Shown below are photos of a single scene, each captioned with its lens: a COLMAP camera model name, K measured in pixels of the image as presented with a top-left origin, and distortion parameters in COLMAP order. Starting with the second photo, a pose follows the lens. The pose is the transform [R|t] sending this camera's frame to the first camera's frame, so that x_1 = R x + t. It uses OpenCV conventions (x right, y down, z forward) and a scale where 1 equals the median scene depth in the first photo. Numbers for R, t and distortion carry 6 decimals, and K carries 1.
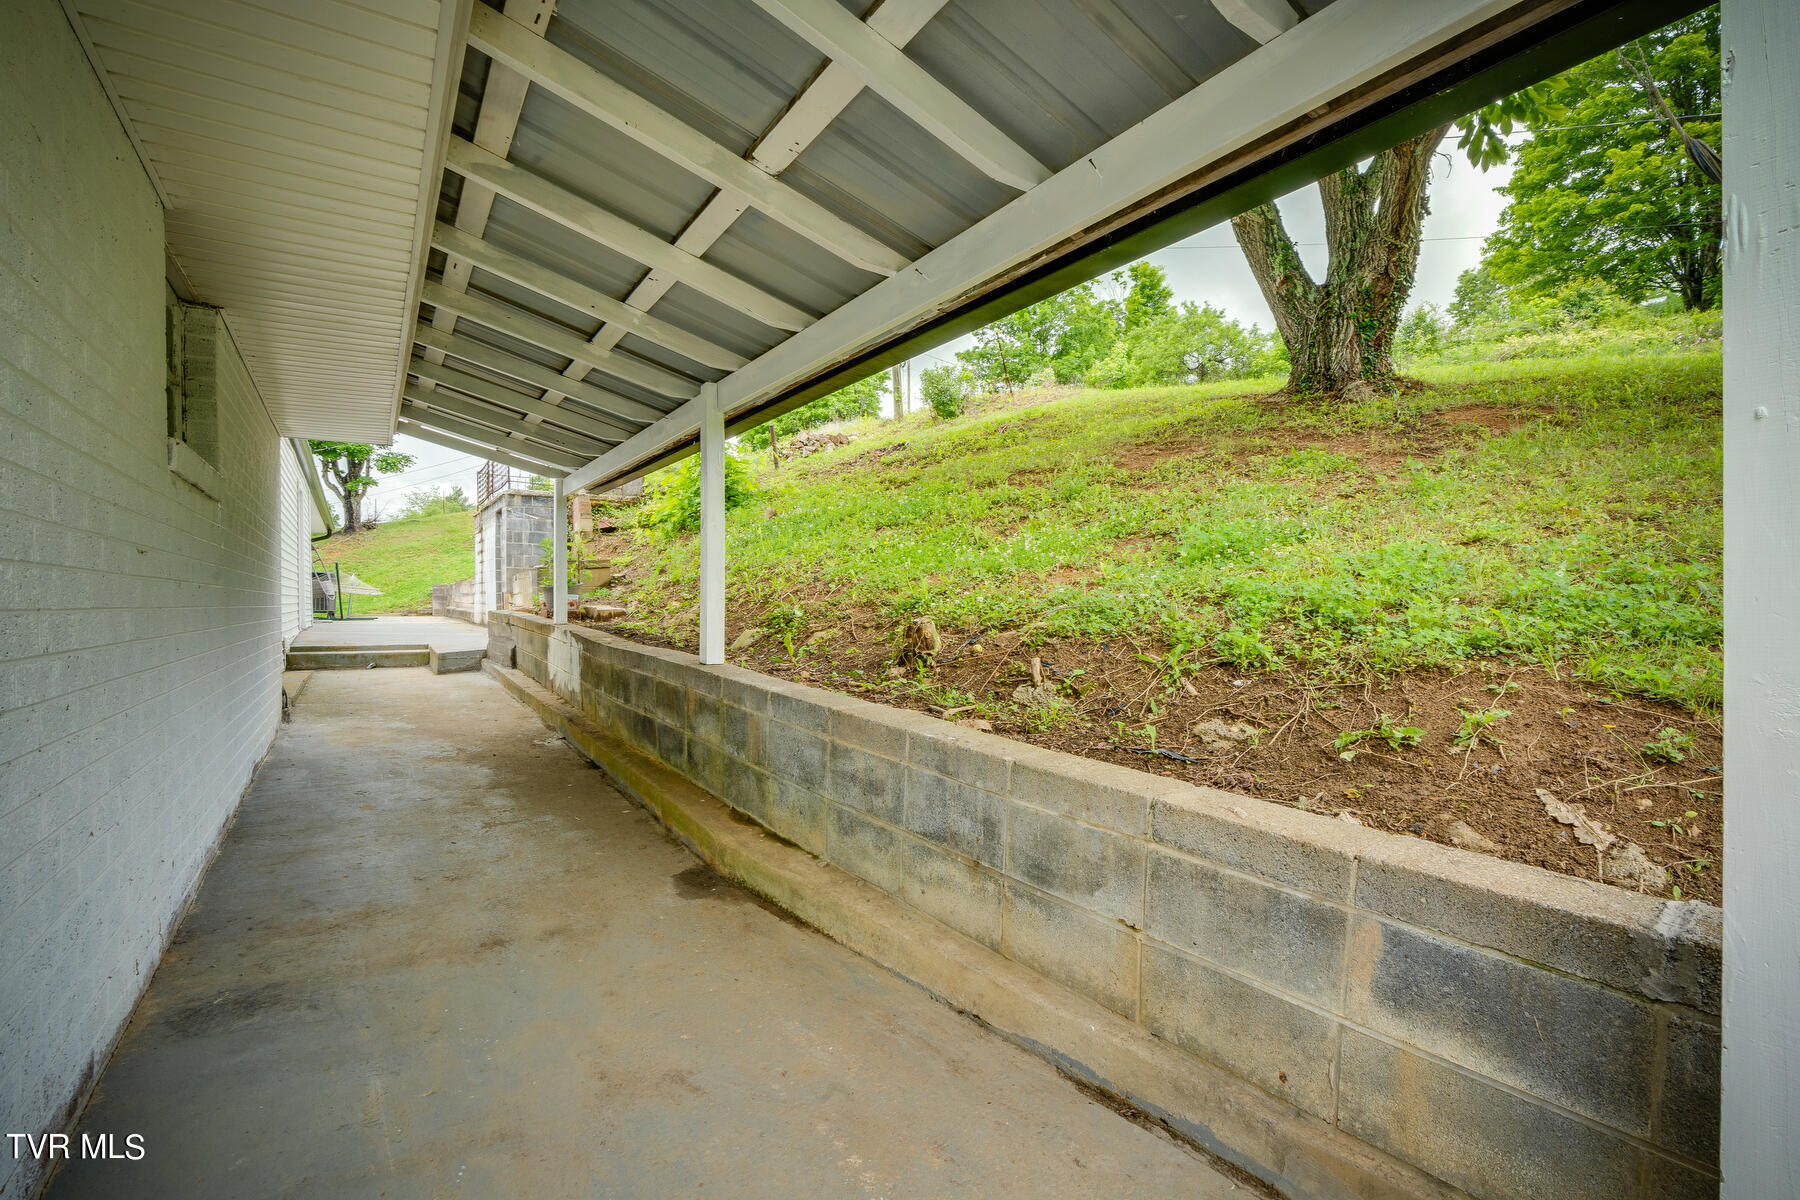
lens RADIAL K [[829.8, 0, 900.0], [0, 829.8, 600.0], [0, 0, 1]] dist [-0.003124, -0.000109]
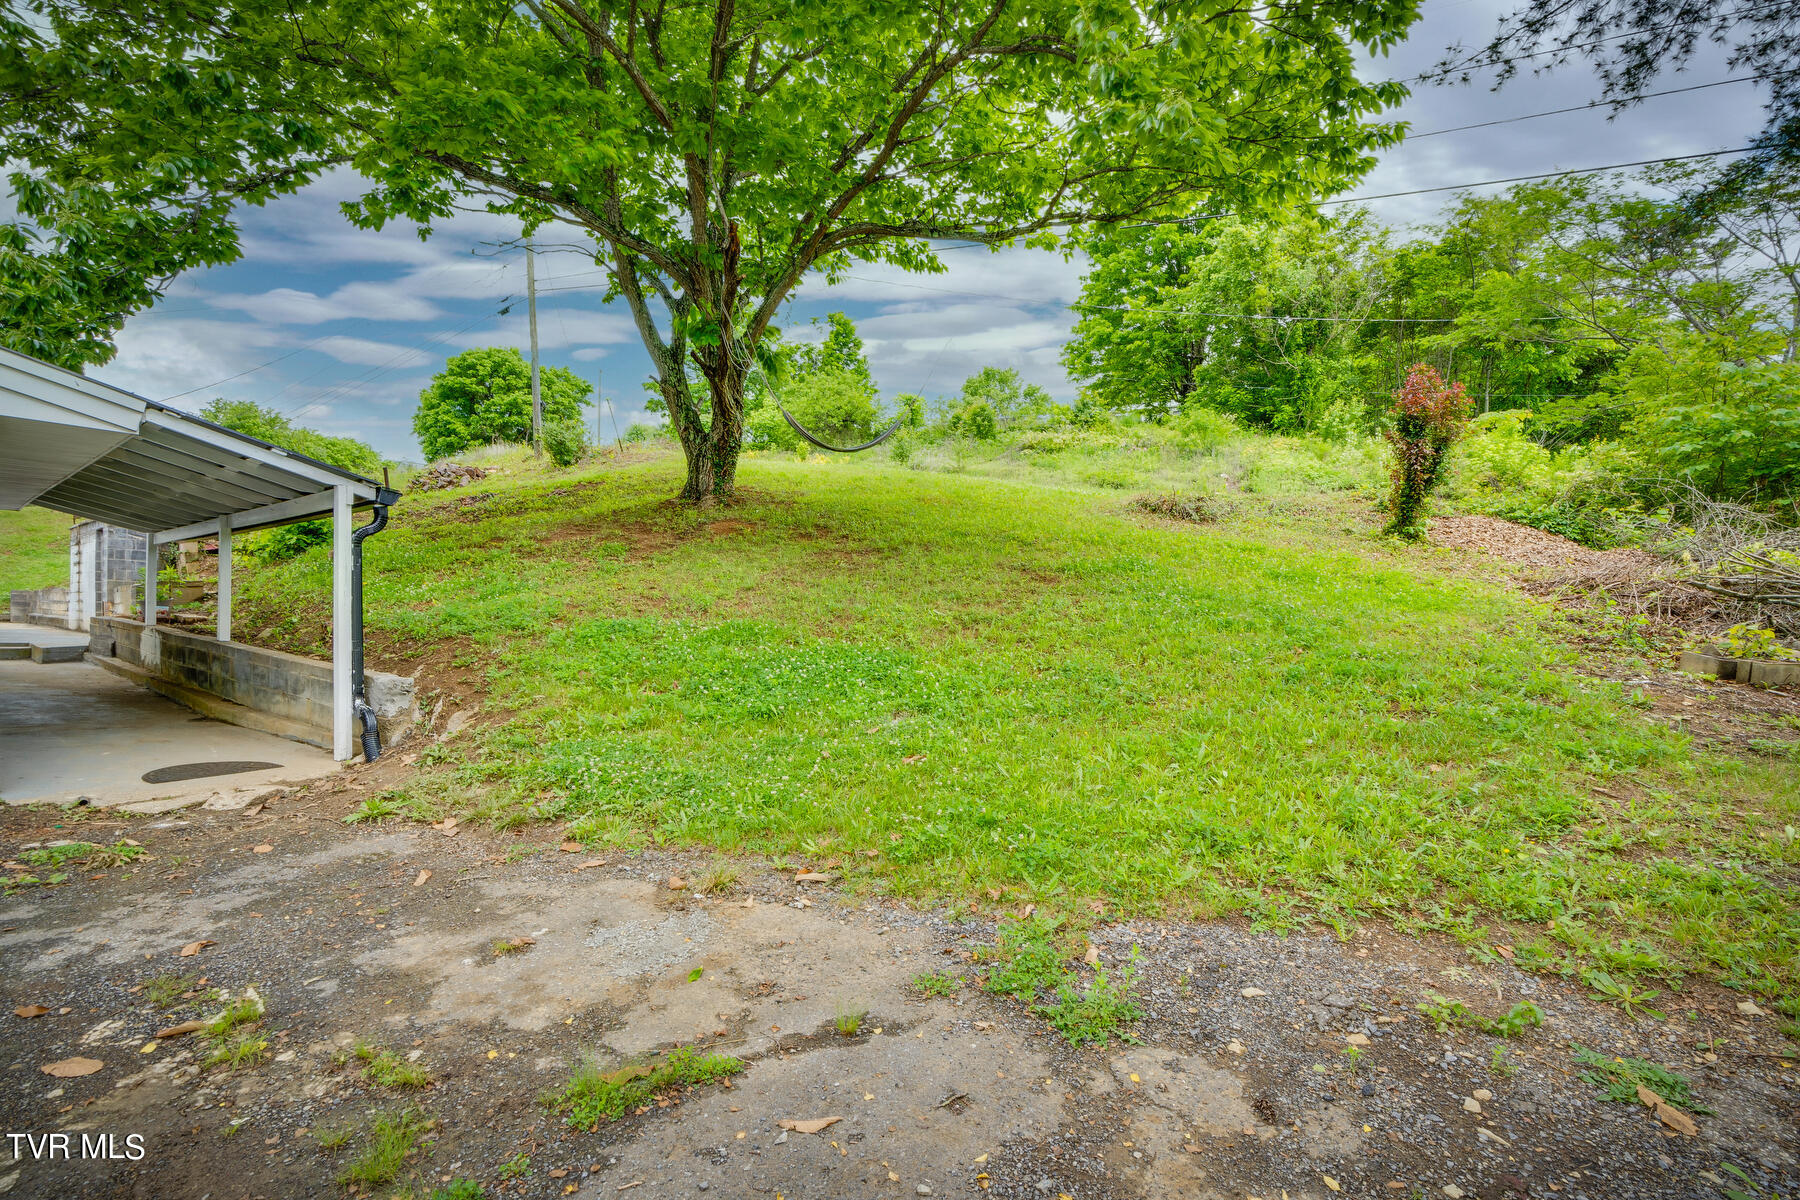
lens RADIAL K [[826.7, 0, 901.8], [0, 826.7, 625.0], [0, 0, 1]] dist [-0.003095, 0.000123]
pose [[0.947628, 0.014774, 0.319034, 0.202608], [-0.017331, 0.999836, 0.005178, -0.001997], [-0.318905, -0.010436, 0.947729, -0.429391]]
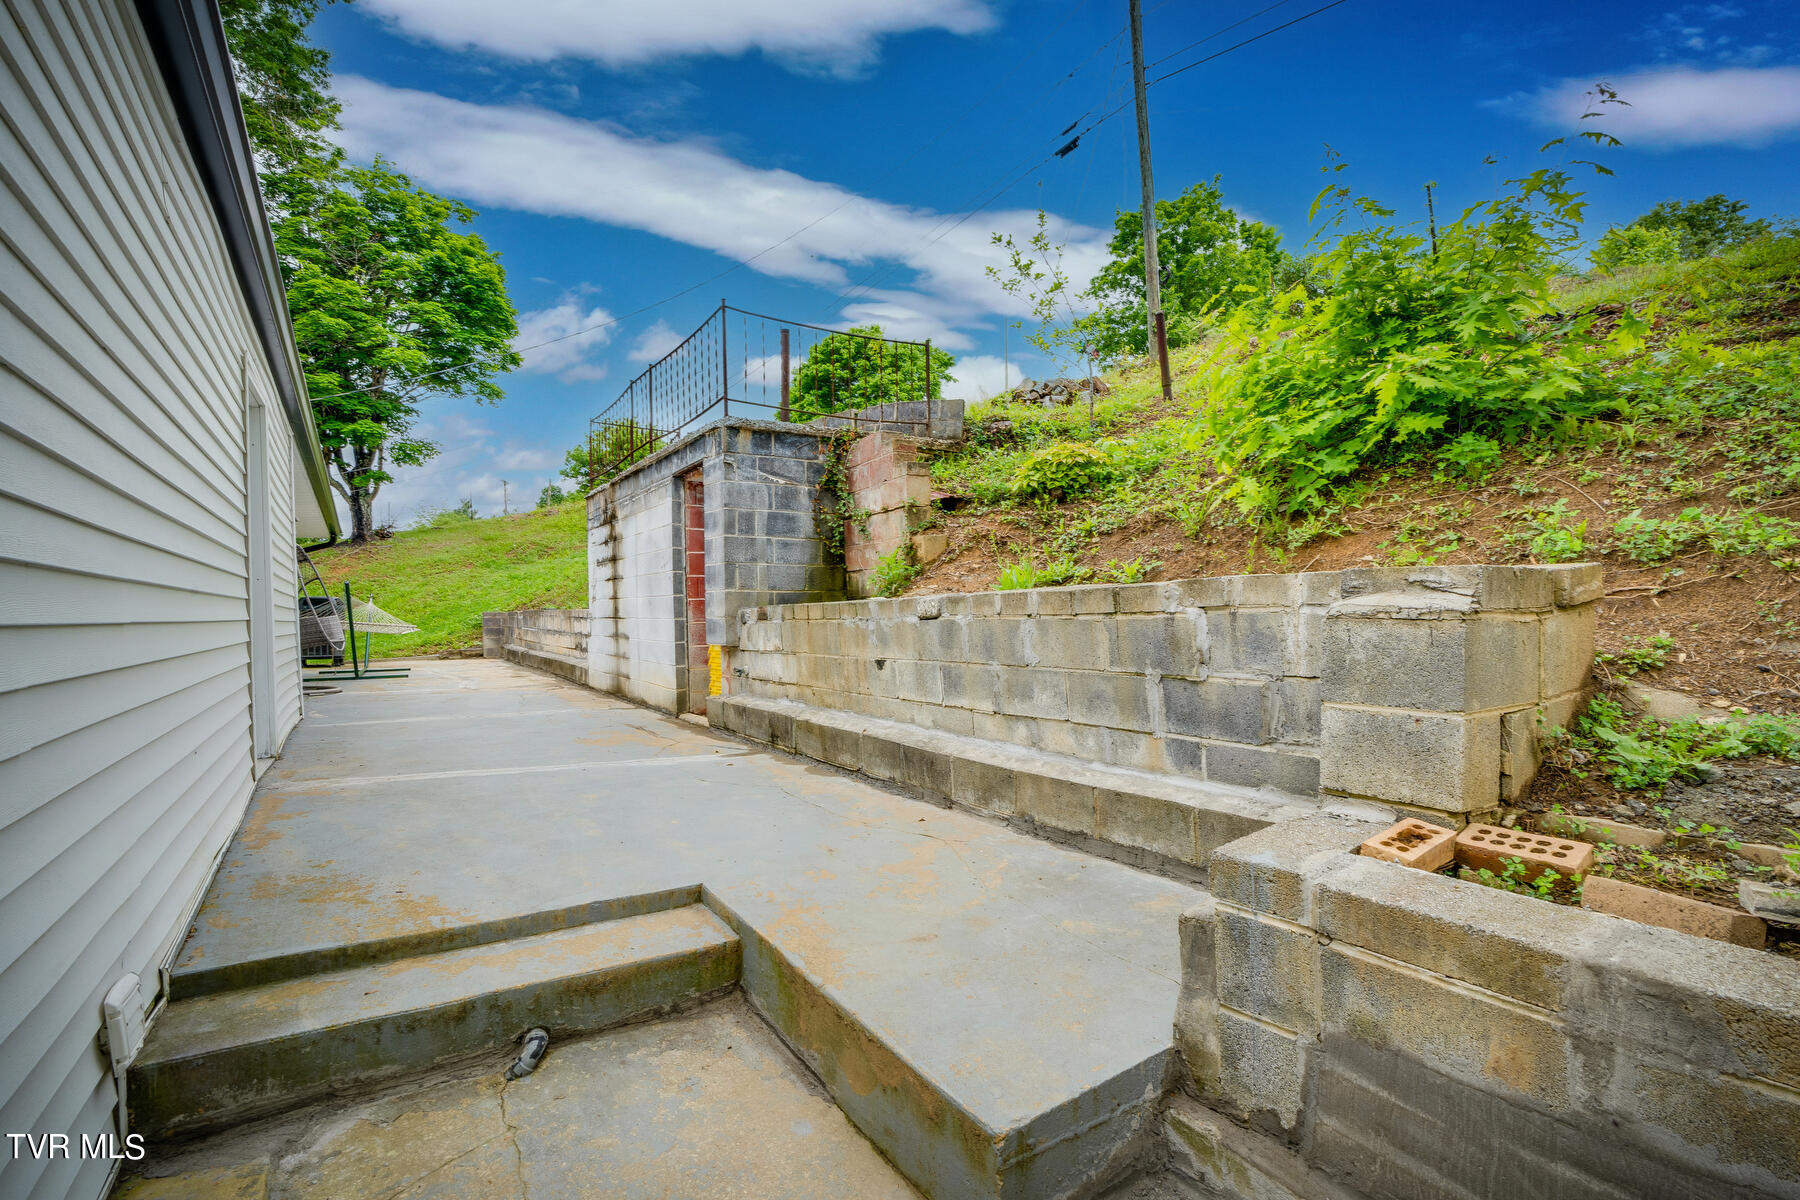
lens RADIAL K [[868.9, 0, 908.8], [0, 868.9, 617.4], [0, 0, 1]] dist [-0.001970, -0.000197]
pose [[0.999762, -0.012560, -0.017818, -0.359096], [0.012659, 0.999905, 0.005479, -0.025348], [0.017747, -0.005703, 0.999826, 0.519642]]
